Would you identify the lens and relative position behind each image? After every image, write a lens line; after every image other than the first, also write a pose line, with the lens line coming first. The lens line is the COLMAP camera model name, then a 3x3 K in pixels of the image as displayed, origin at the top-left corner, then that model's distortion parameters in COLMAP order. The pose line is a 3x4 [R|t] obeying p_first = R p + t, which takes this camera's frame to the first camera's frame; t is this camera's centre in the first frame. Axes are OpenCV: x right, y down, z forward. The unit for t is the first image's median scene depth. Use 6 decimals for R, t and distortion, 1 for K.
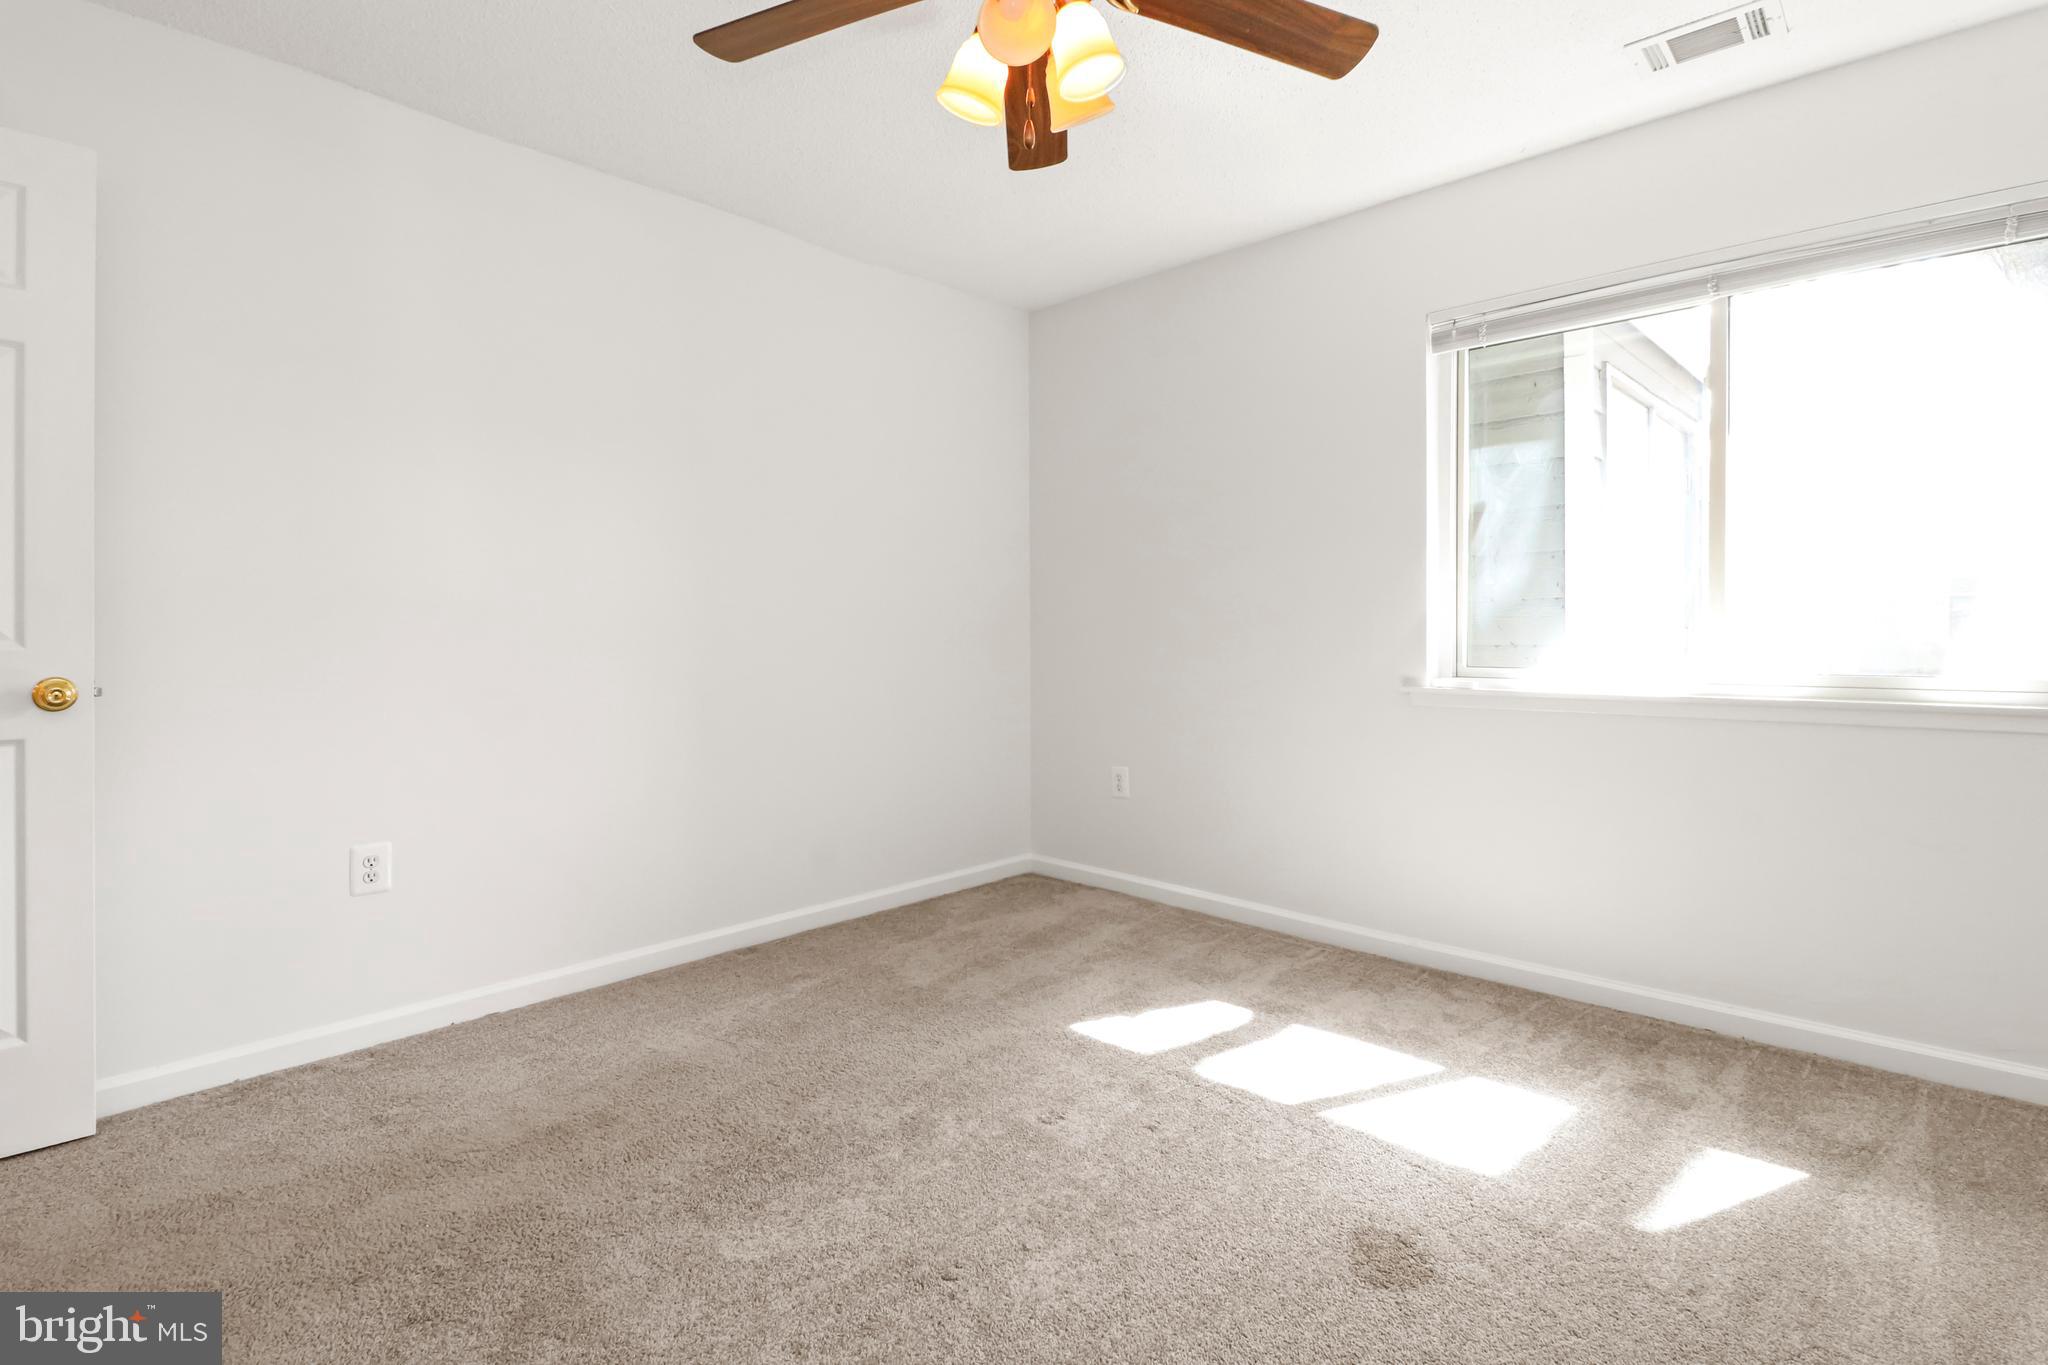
lens RADIAL K [[978.3, 0, 1056.5], [0, 978.3, 630.8], [0, 0, 1]] dist [0.000355, -0.014443]
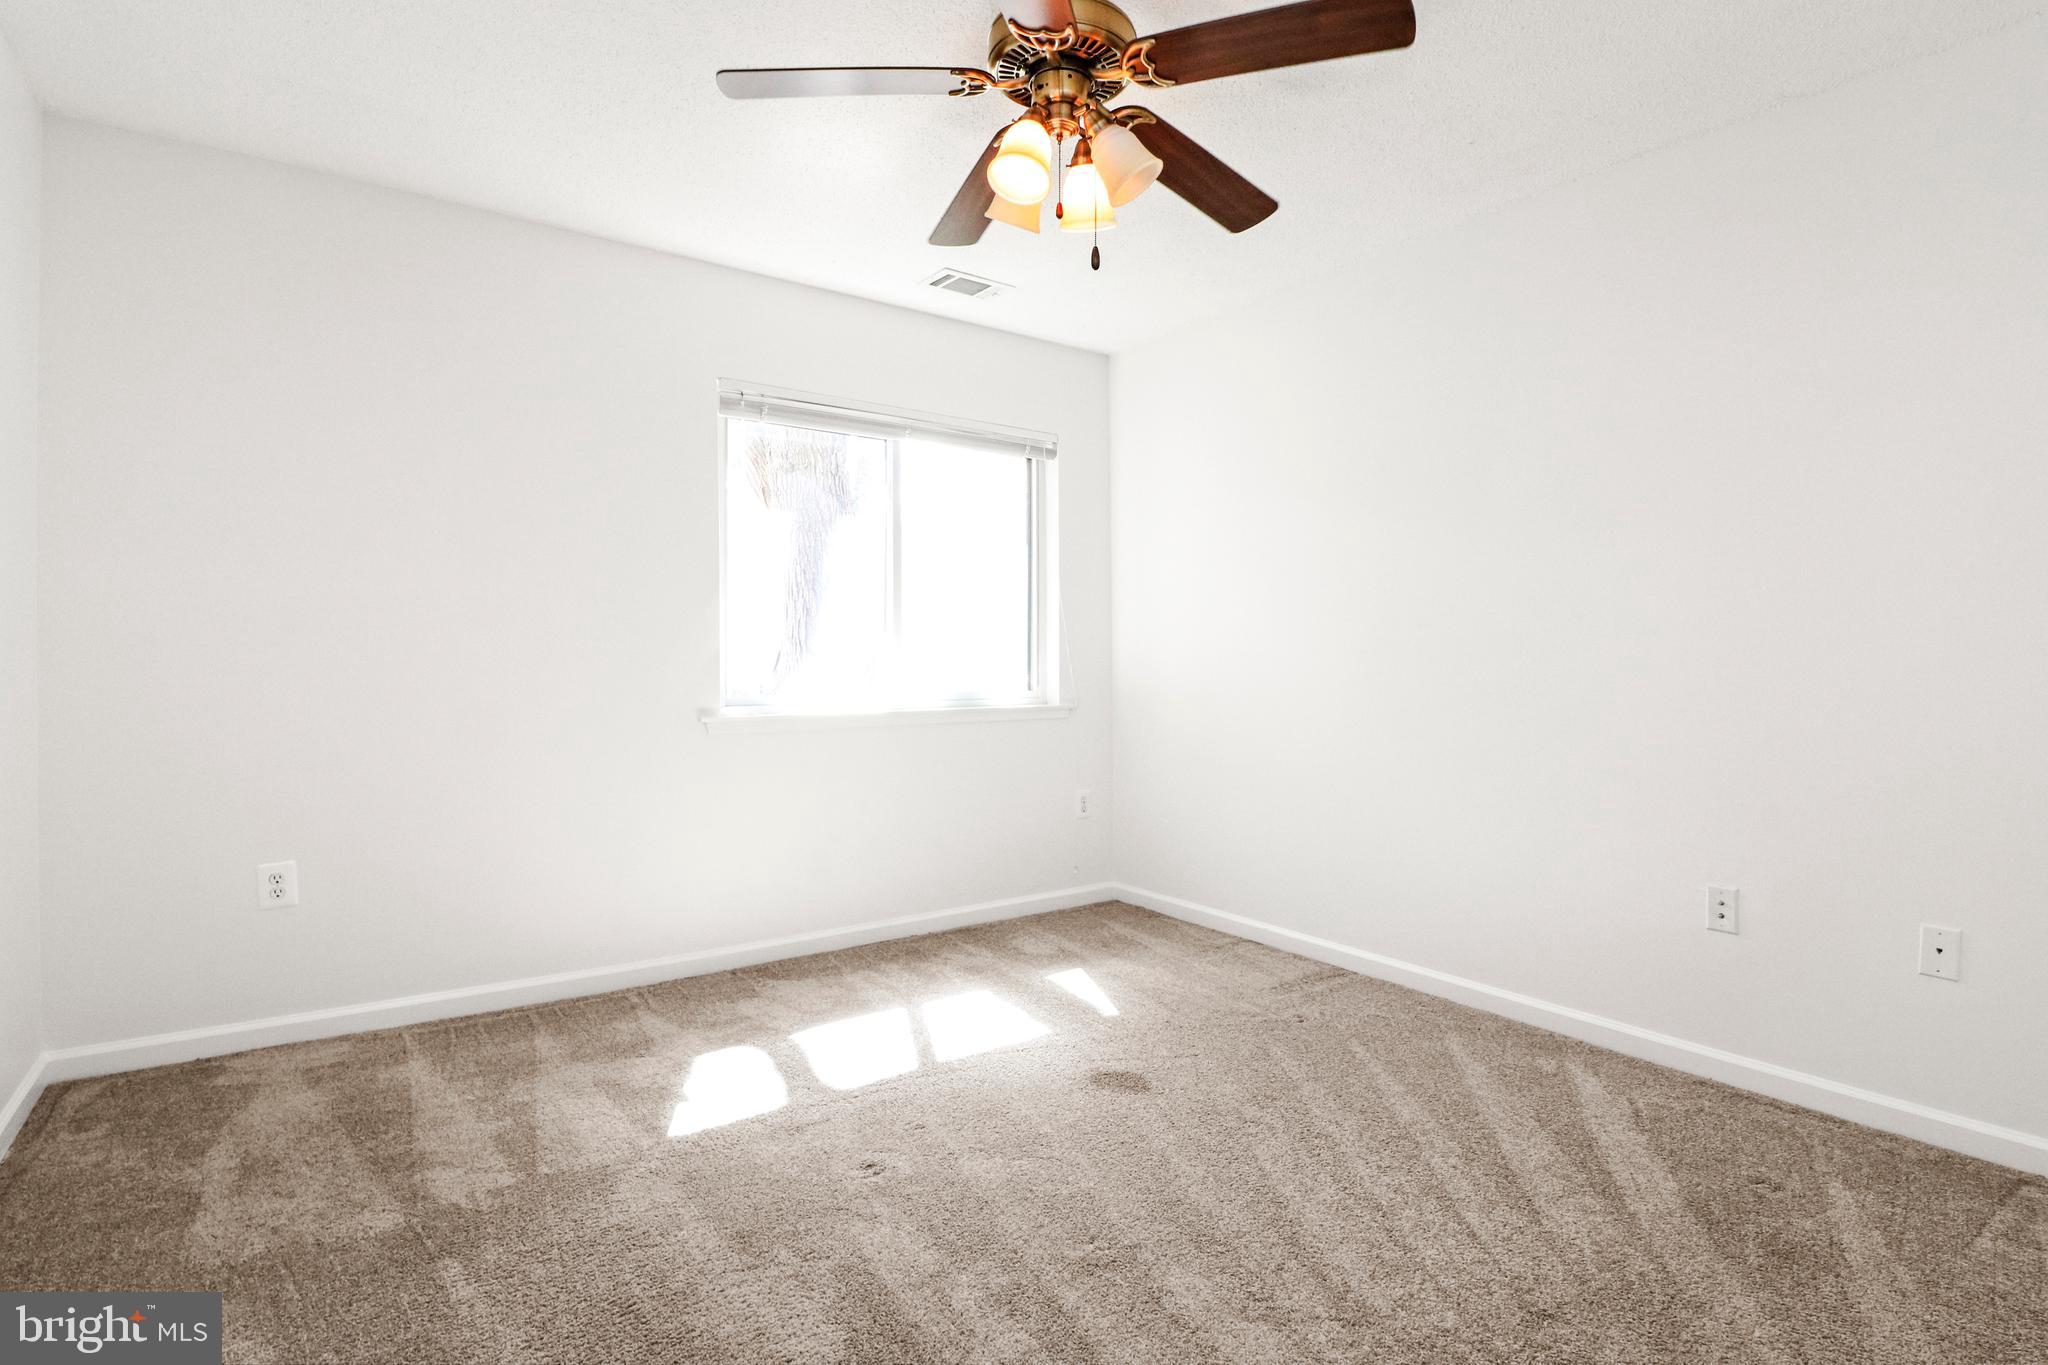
lens RADIAL K [[978.3, 0, 1056.5], [0, 978.3, 630.8], [0, 0, 1]] dist [0.000355, -0.014443]
pose [[0.191458, 0.029006, 0.981072, -0.686235], [-0.008802, 0.999574, -0.027835, -0.012409], [-0.981461, -0.003306, 0.191632, 0.454206]]
